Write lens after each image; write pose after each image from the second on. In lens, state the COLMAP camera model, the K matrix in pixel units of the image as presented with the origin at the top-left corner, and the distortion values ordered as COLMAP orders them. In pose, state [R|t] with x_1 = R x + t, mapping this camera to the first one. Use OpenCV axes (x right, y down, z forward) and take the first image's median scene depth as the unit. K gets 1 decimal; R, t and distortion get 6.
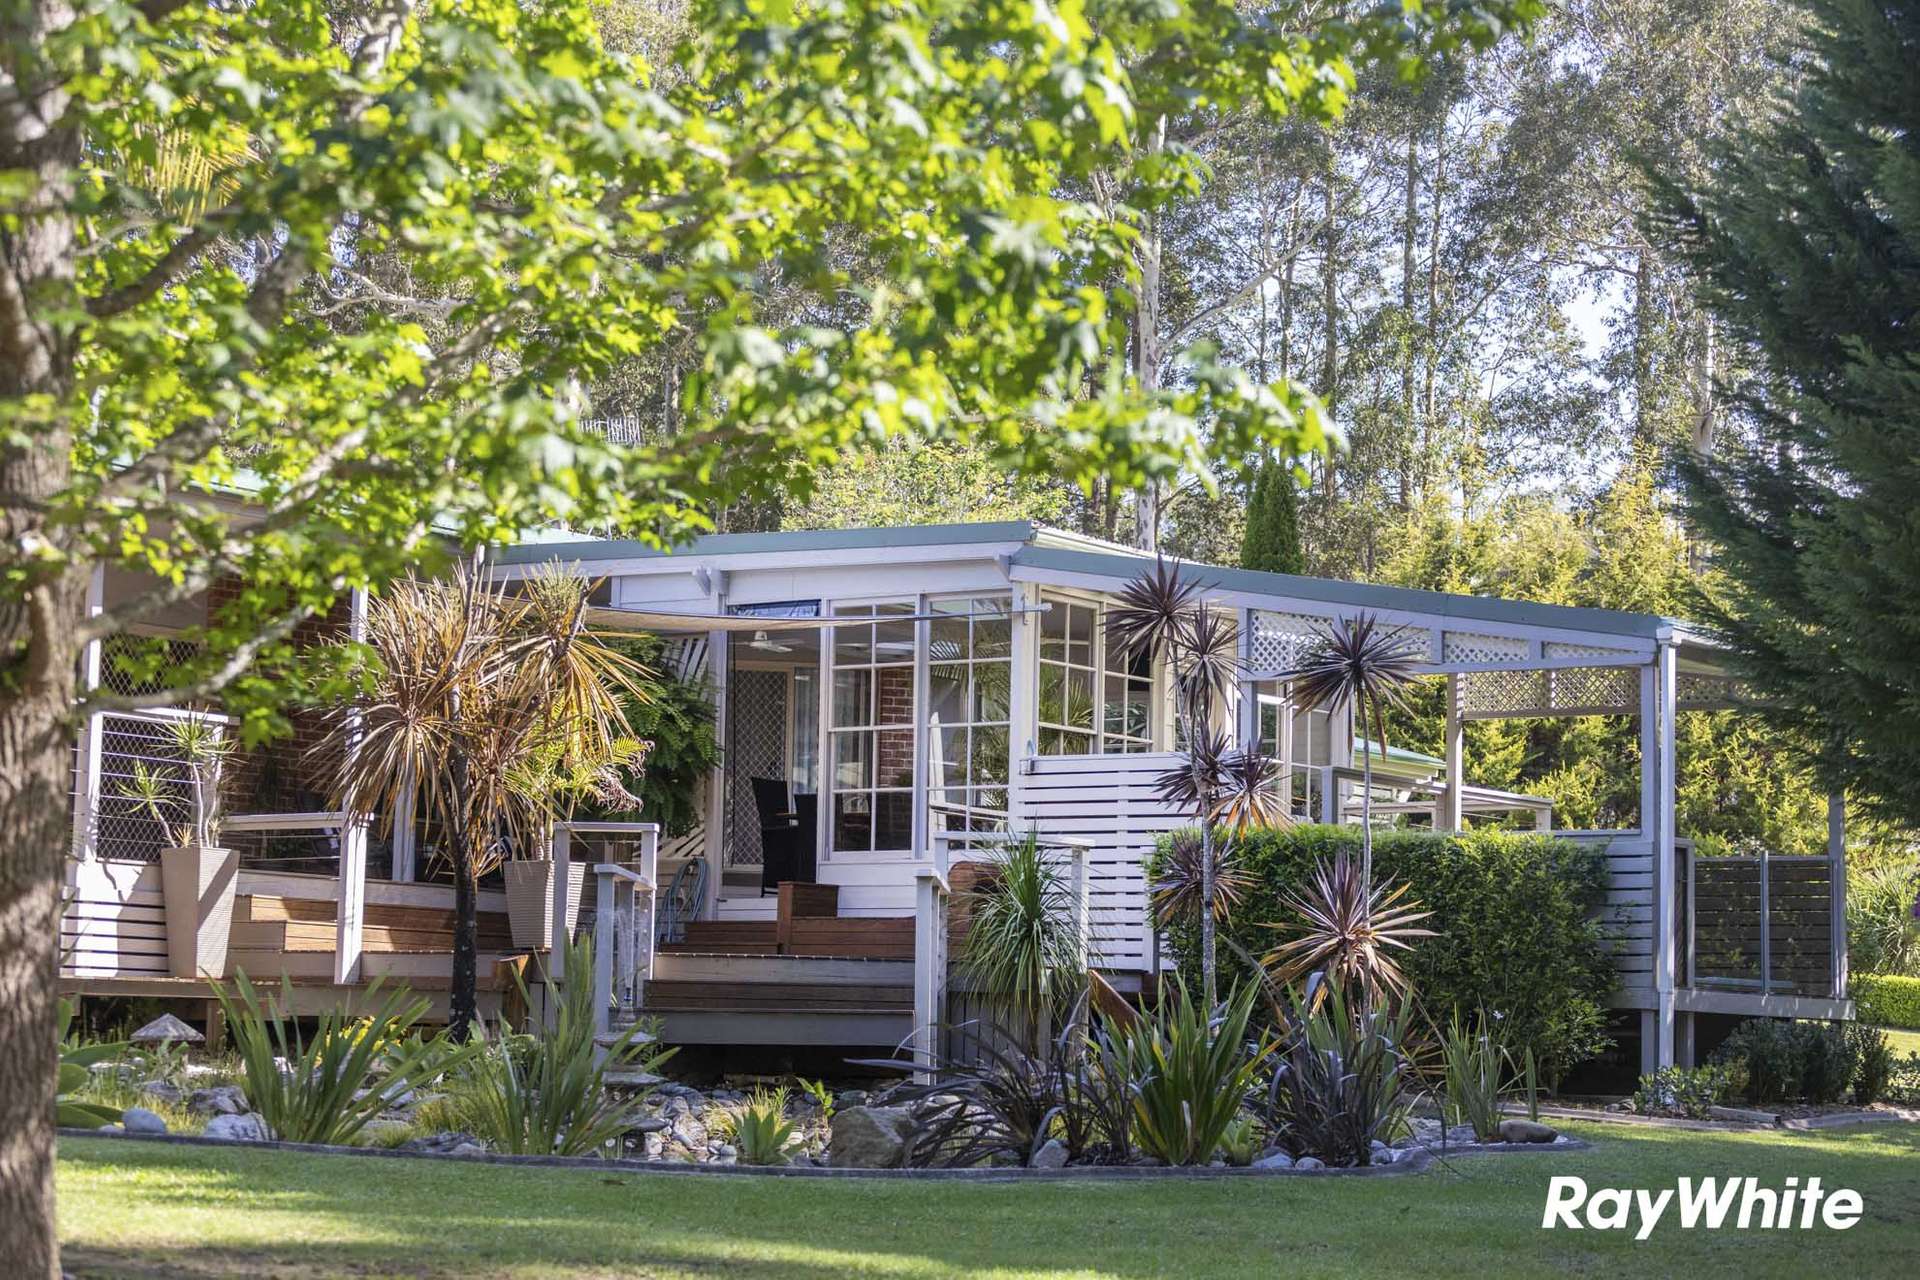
lens RADIAL K [[3963.6, 0, 960.0], [0, 3963.6, 640.0], [0, 0, 1]] dist [0.006414, -0.213024]
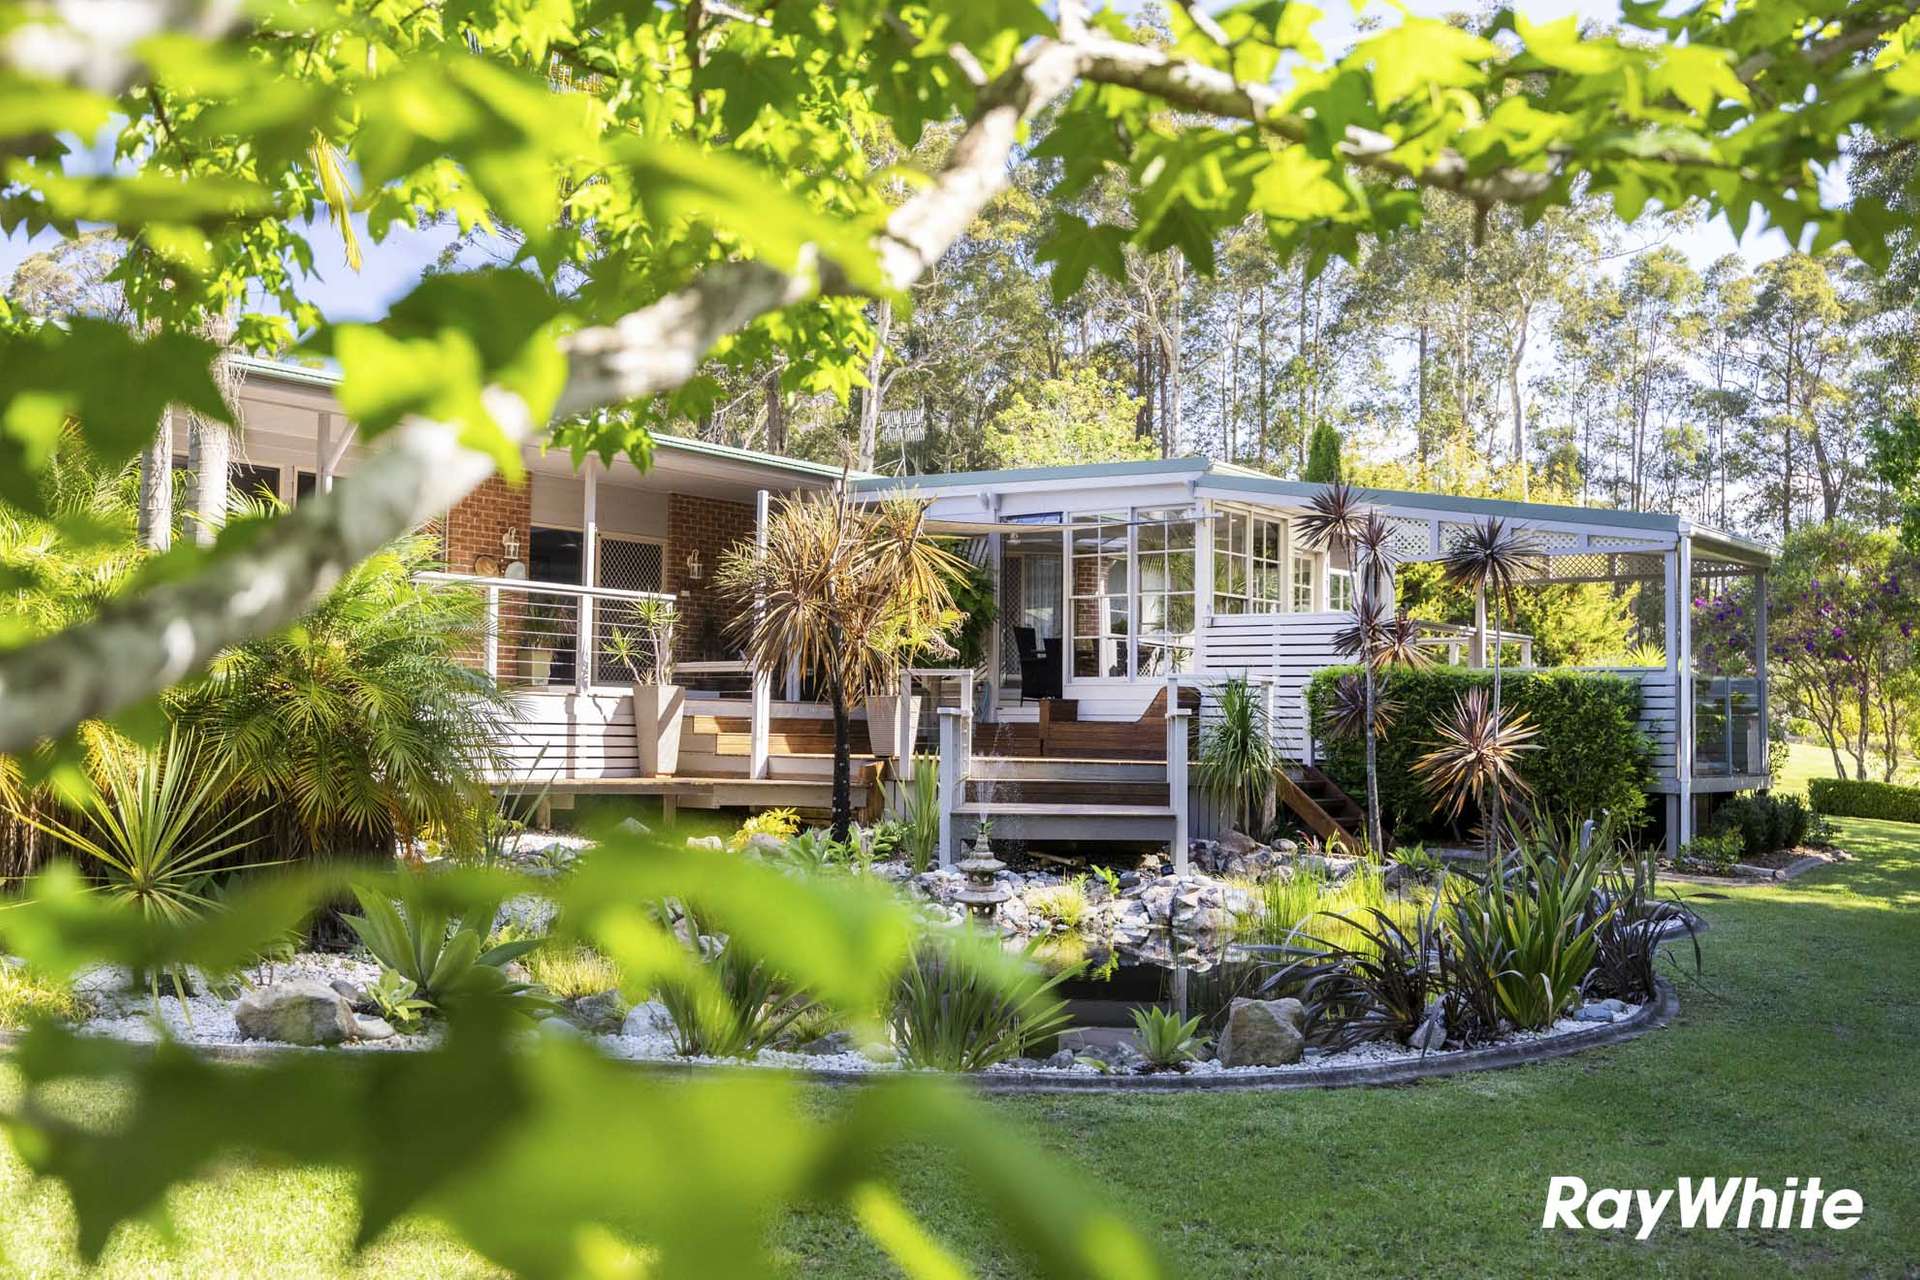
lens RADIAL K [[1917.9, 0, 960.0], [0, 1917.9, 640.0], [0, 0, 1]] dist [-0.082031, -0.004851]
pose [[0.998769, -0.010293, -0.048526, -0.044775], [0.012922, 0.998447, 0.054185, -0.001692], [0.047893, -0.054746, 0.997351, 0.296140]]
